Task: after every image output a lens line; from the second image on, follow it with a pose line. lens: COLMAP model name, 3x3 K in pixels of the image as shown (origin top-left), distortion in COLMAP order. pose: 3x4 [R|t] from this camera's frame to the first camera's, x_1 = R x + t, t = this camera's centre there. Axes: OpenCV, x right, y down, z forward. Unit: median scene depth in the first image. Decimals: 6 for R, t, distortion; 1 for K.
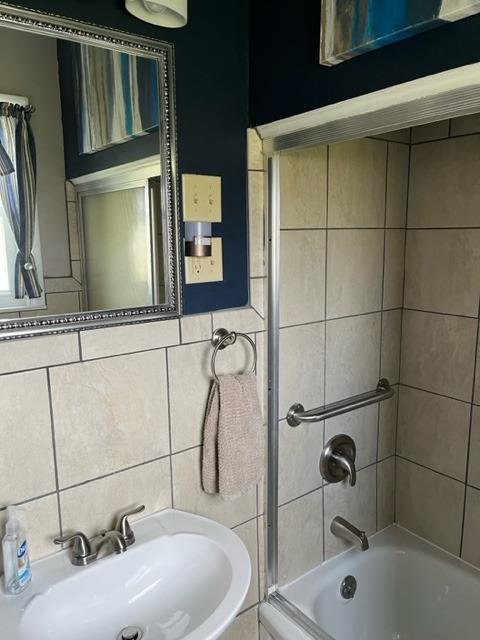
lens RADIAL K [[488.6, 0, 240.7], [0, 488.6, 319.9], [0, 0, 1]] dist [0.046778, -0.071761]
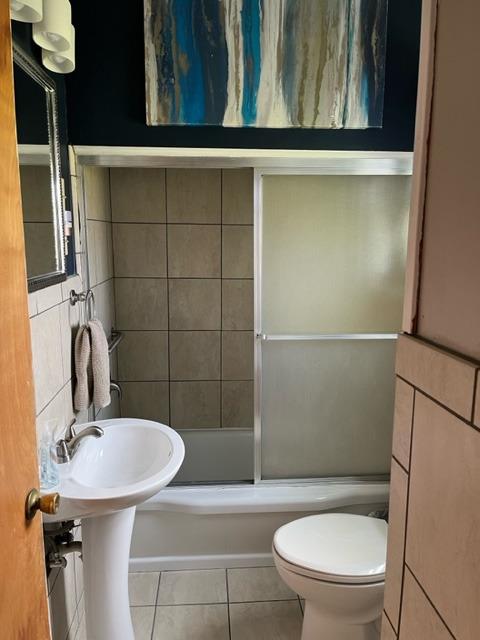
lens RADIAL K [[488.6, 0, 239.6], [0, 488.6, 320.4], [0, 0, 1]] dist [0.046778, -0.071761]
pose [[0.547420, -0.129986, 0.826702, -1.203835], [0.132568, 0.988859, 0.067700, 0.092448], [-0.826291, 0.072534, 0.558553, -0.190275]]
